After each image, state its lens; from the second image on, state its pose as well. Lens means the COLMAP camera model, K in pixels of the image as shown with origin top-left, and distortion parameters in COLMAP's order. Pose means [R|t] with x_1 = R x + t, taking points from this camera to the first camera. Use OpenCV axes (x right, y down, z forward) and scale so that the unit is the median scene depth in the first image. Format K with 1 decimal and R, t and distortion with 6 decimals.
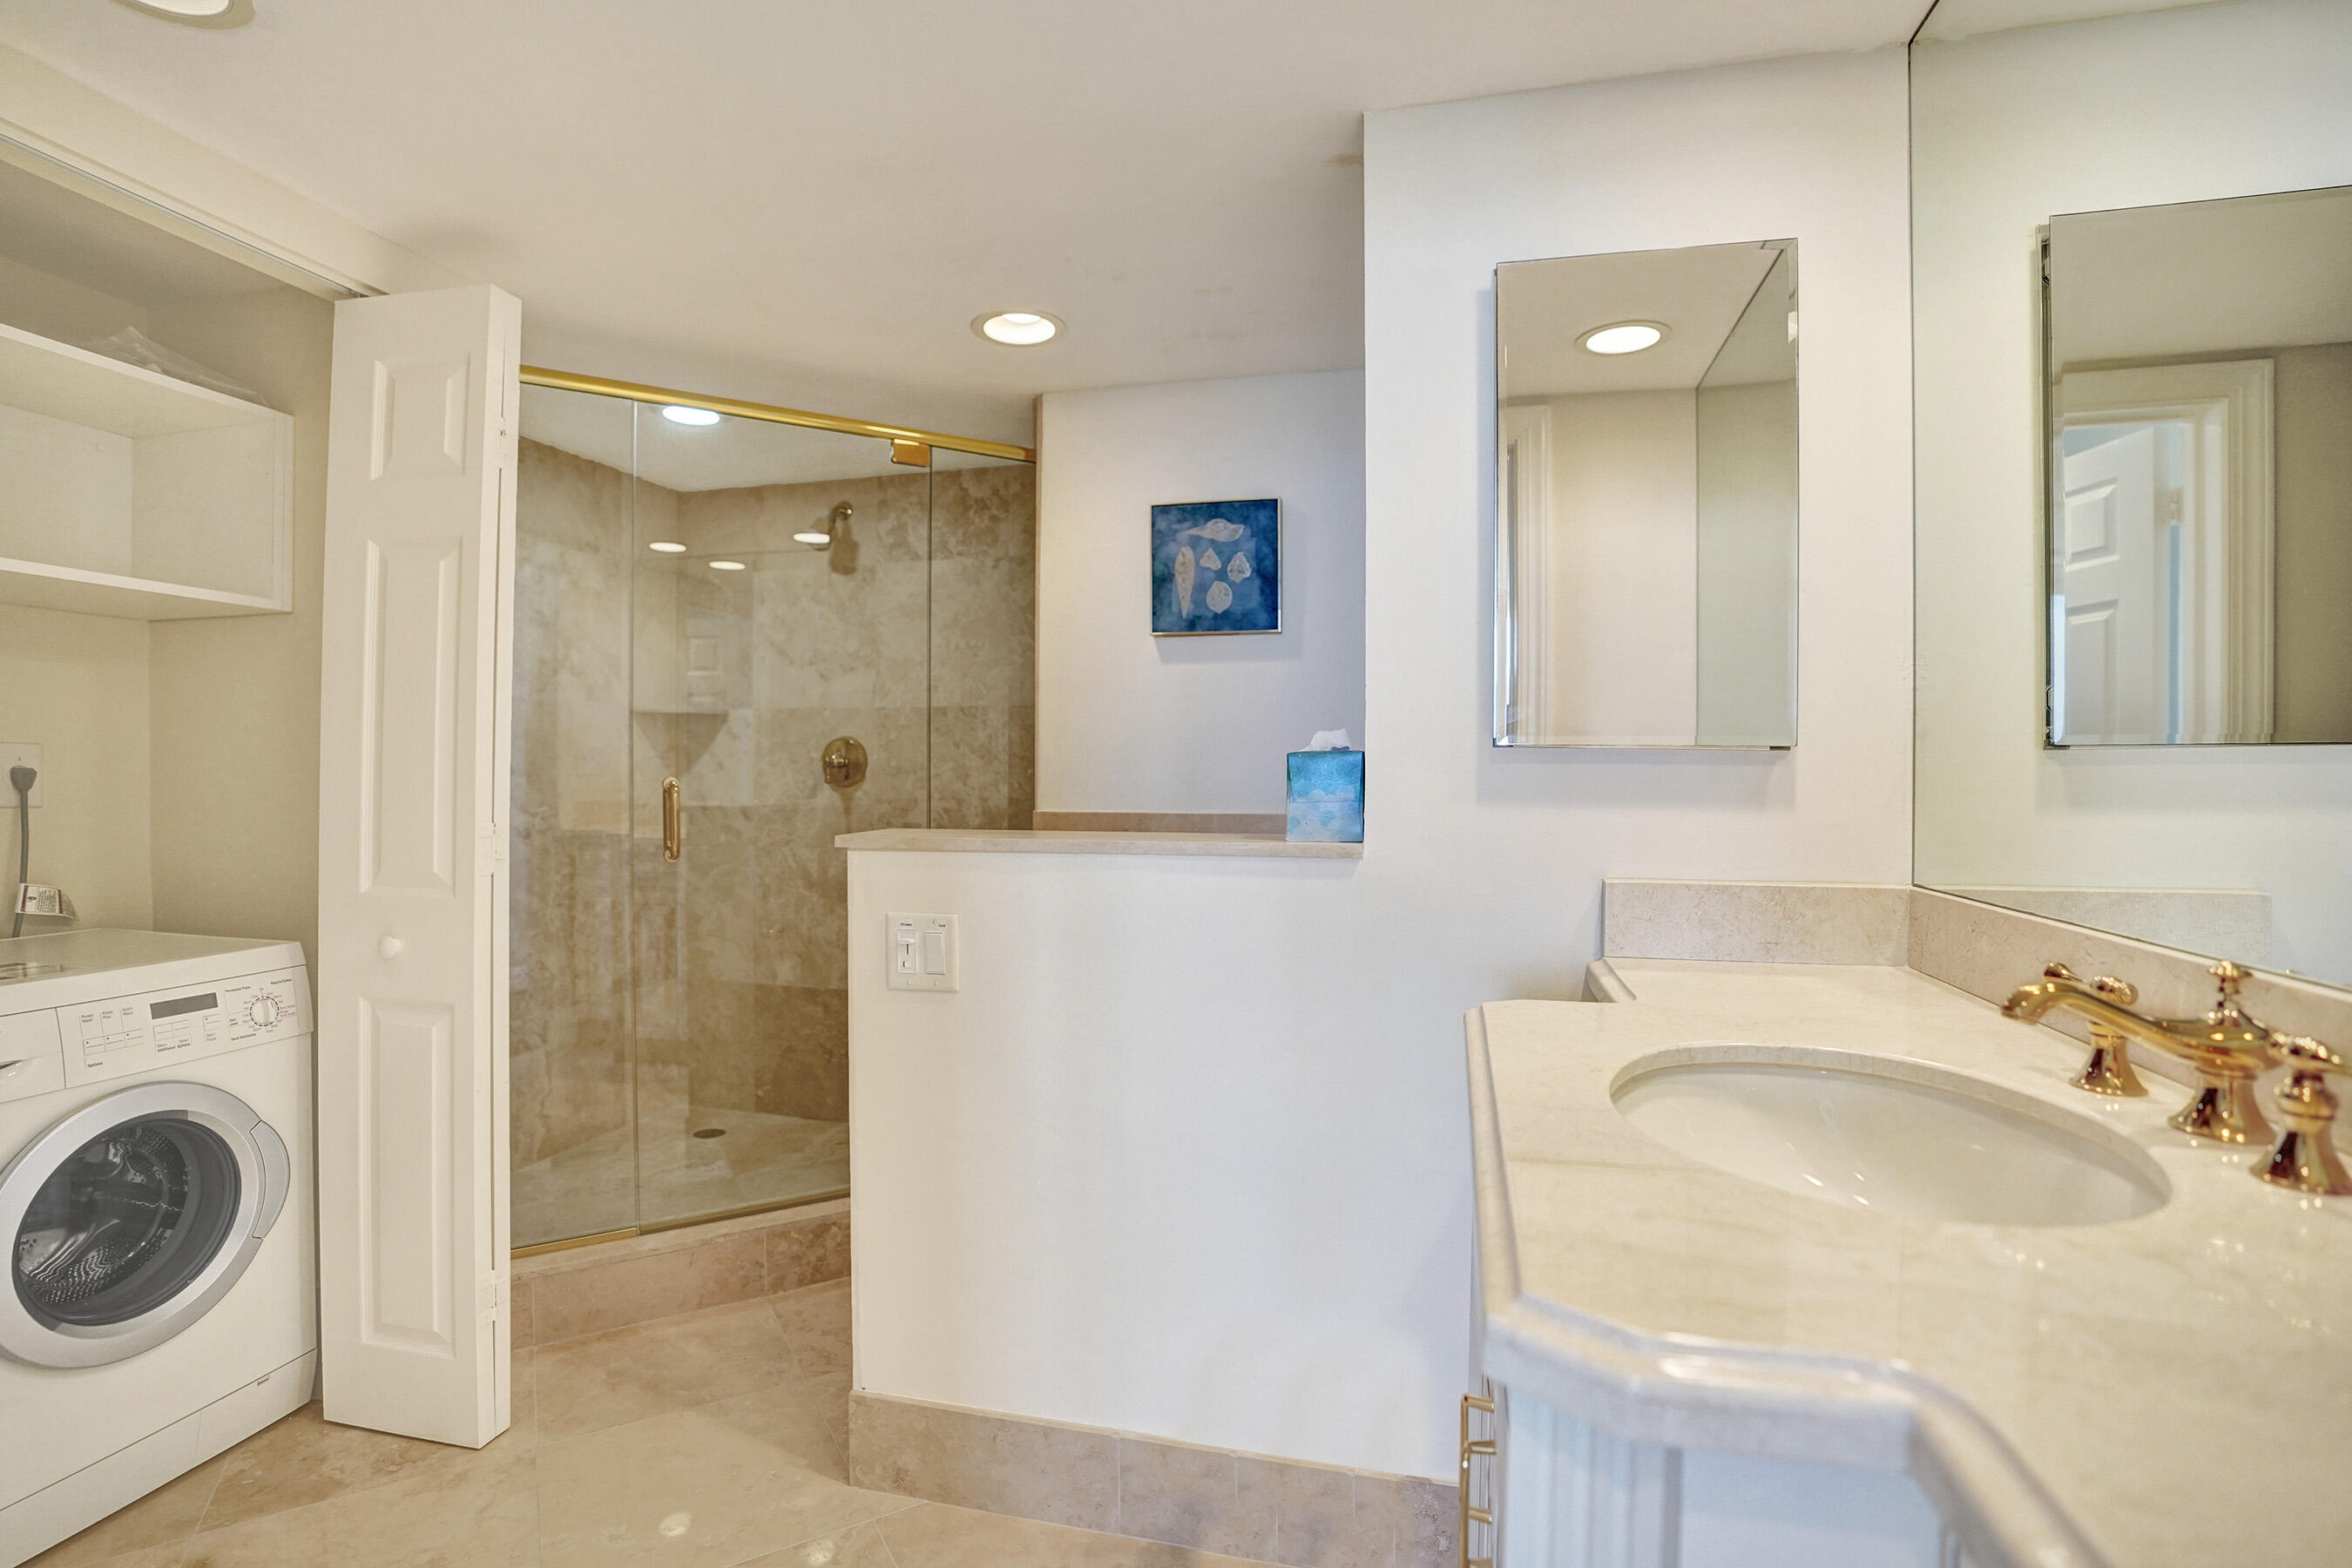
lens RADIAL K [[1116.2, 0, 1165.7], [0, 1116.2, 783.3], [0, 0, 1]] dist [-0.070699, 0.025478]
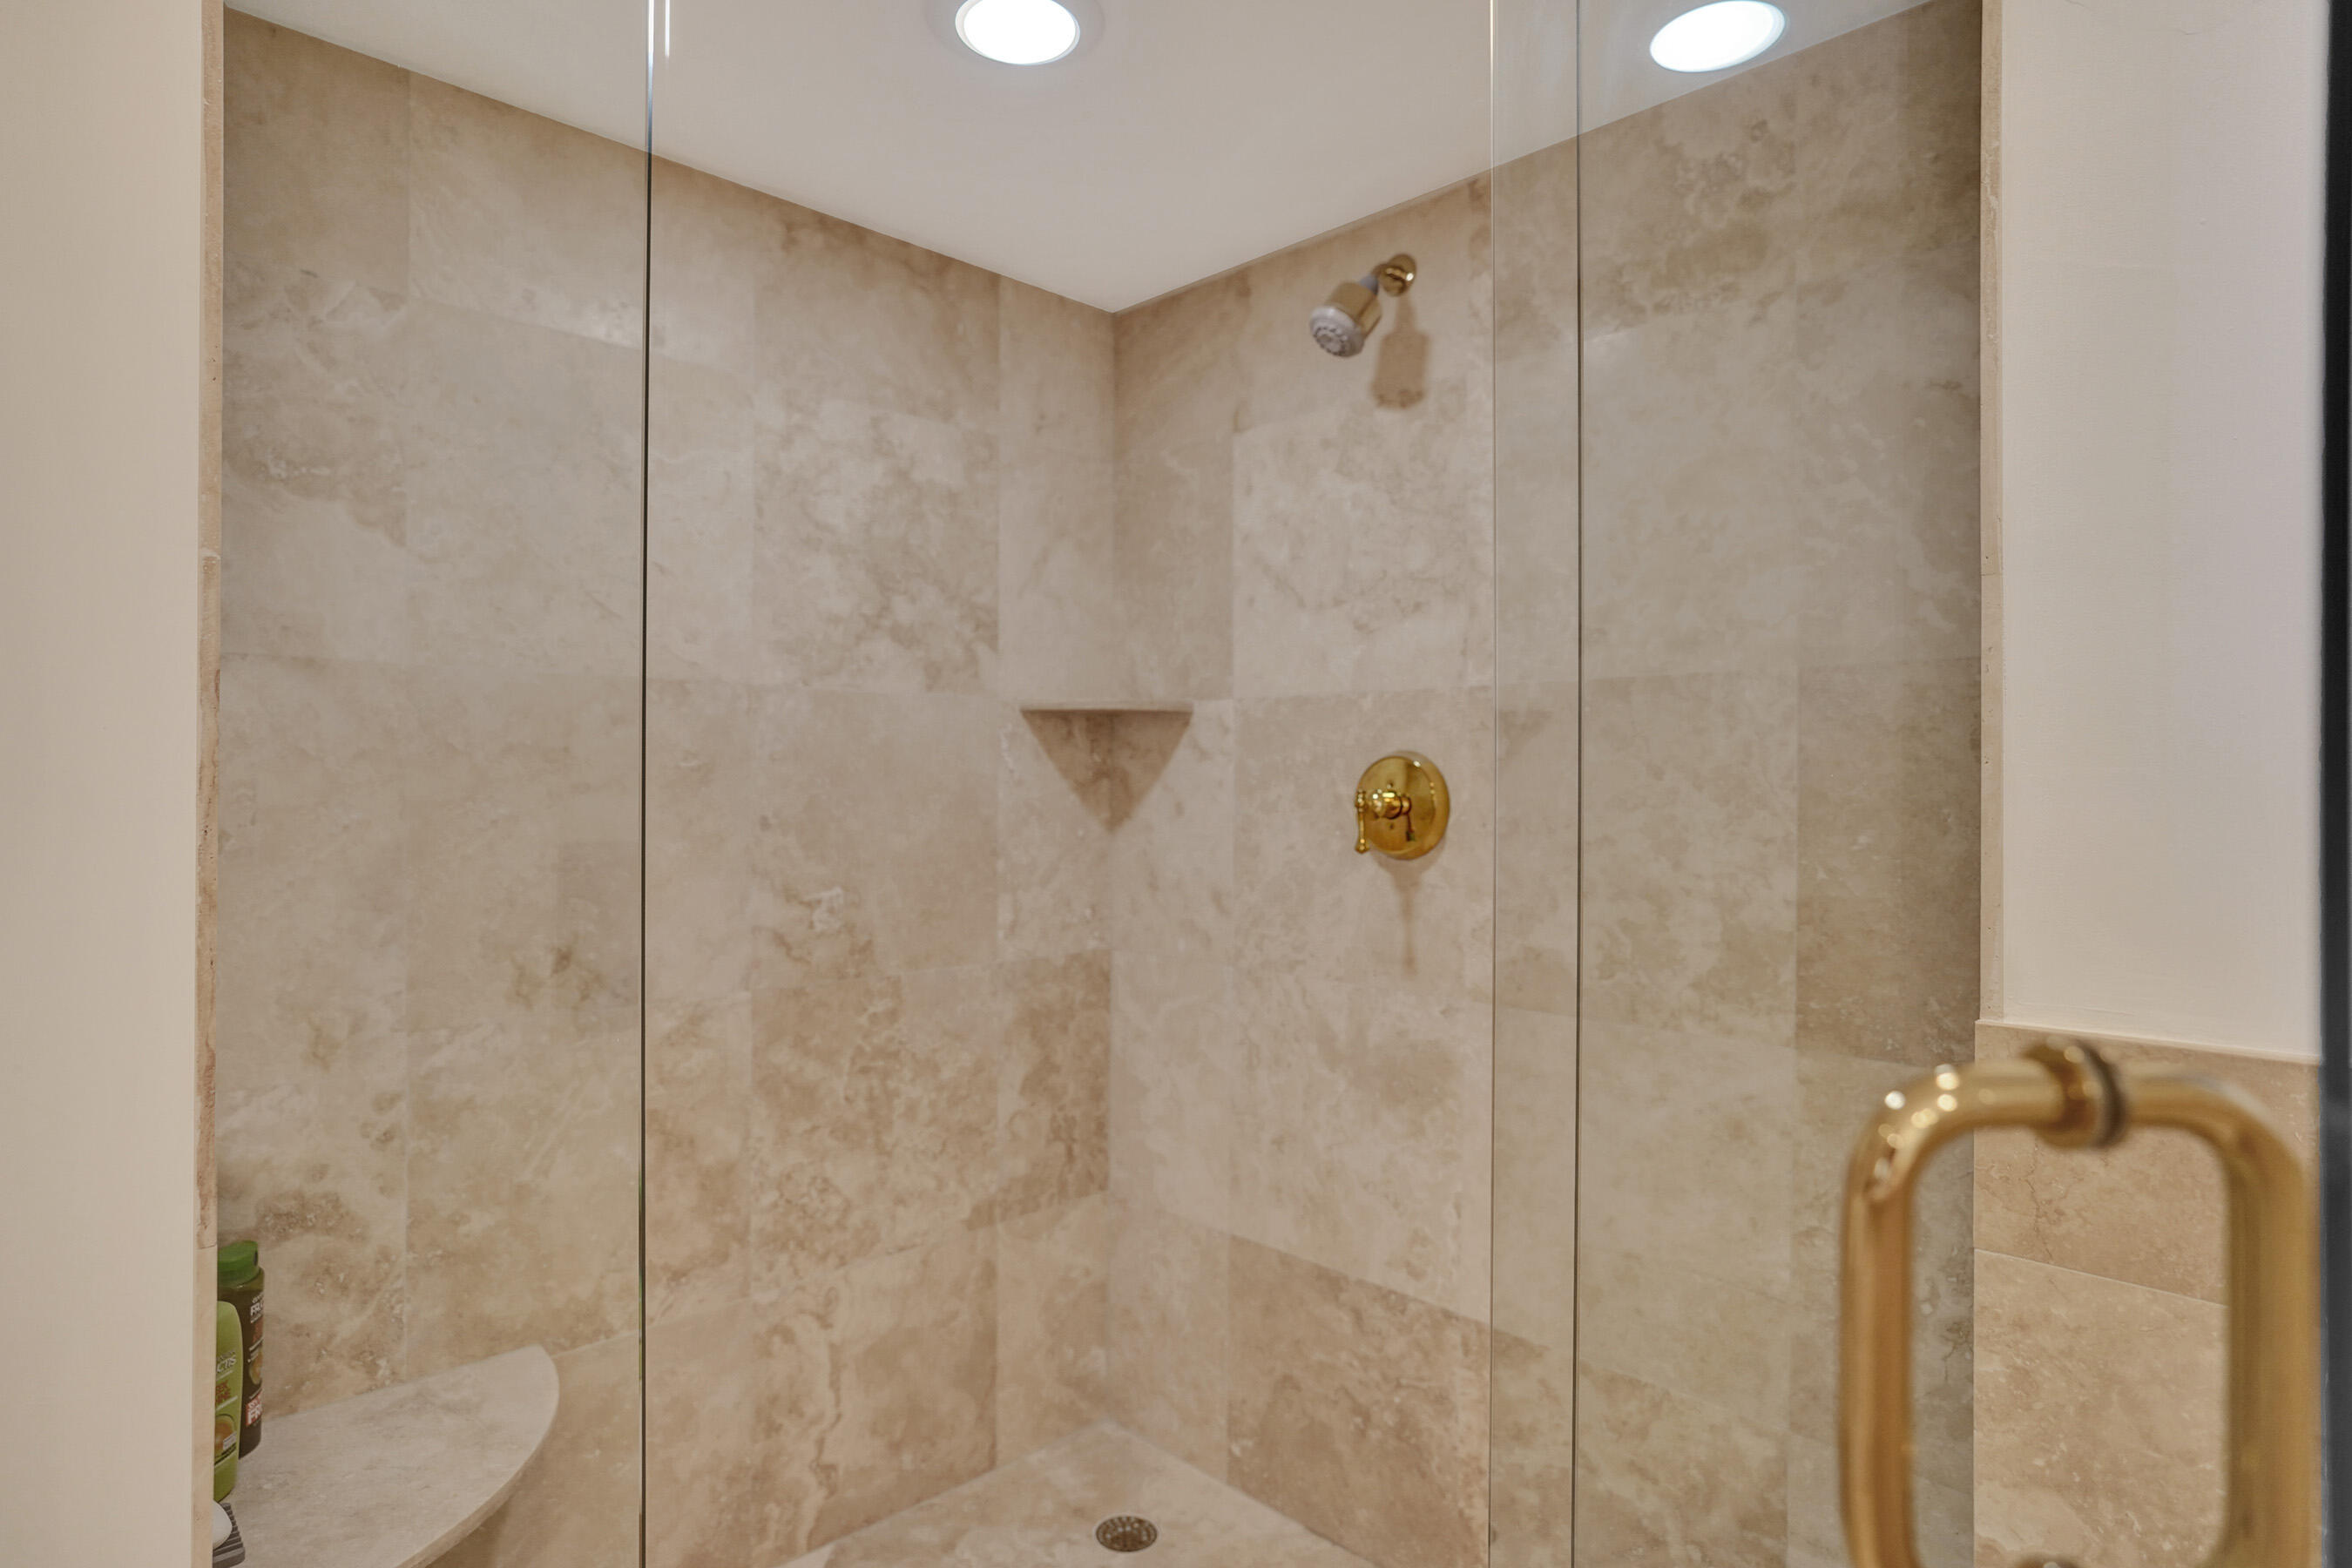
lens RADIAL K [[1167.3, 0, 1171.7], [0, 1167.3, 775.2], [0, 0, 1]] dist [-0.045615, 0.034823]
pose [[0.844799, -0.000234, -0.535084, -0.116608], [-0.008446, 0.999869, -0.013772, -0.026268], [0.535017, 0.016153, 0.844687, 0.574994]]
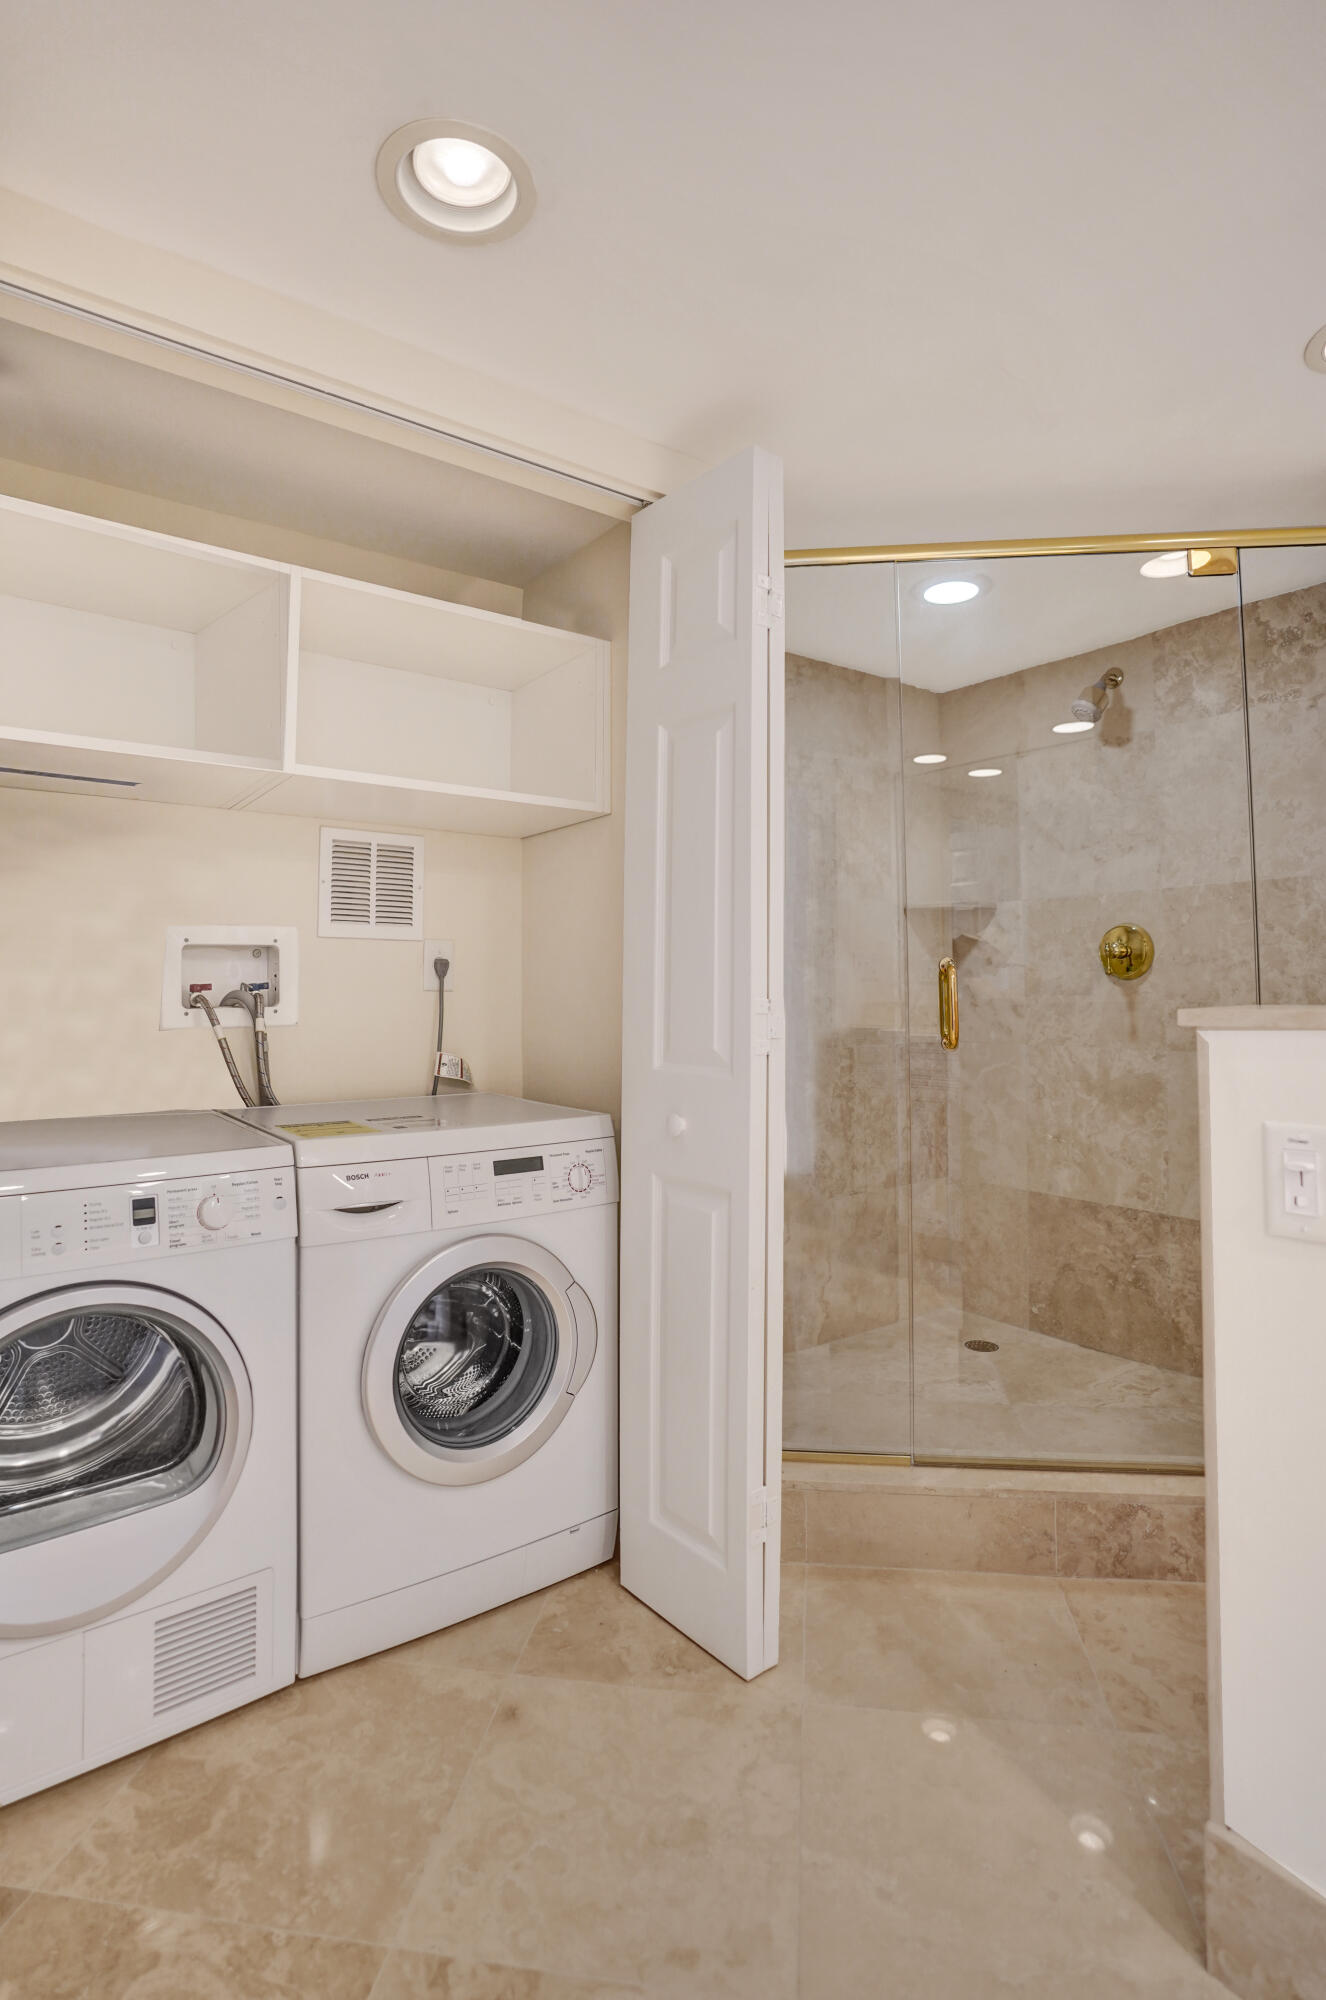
lens RADIAL K [[976.9, 0, 671.1], [0, 976.9, 945.4], [0, 0, 1]] dist [-0.061717, 0.029813]
pose [[0.776199, -0.039540, -0.629247, -0.090040], [0.001681, 0.998158, -0.060647, 0.024116], [0.630486, 0.046016, 0.774836, 0.174828]]
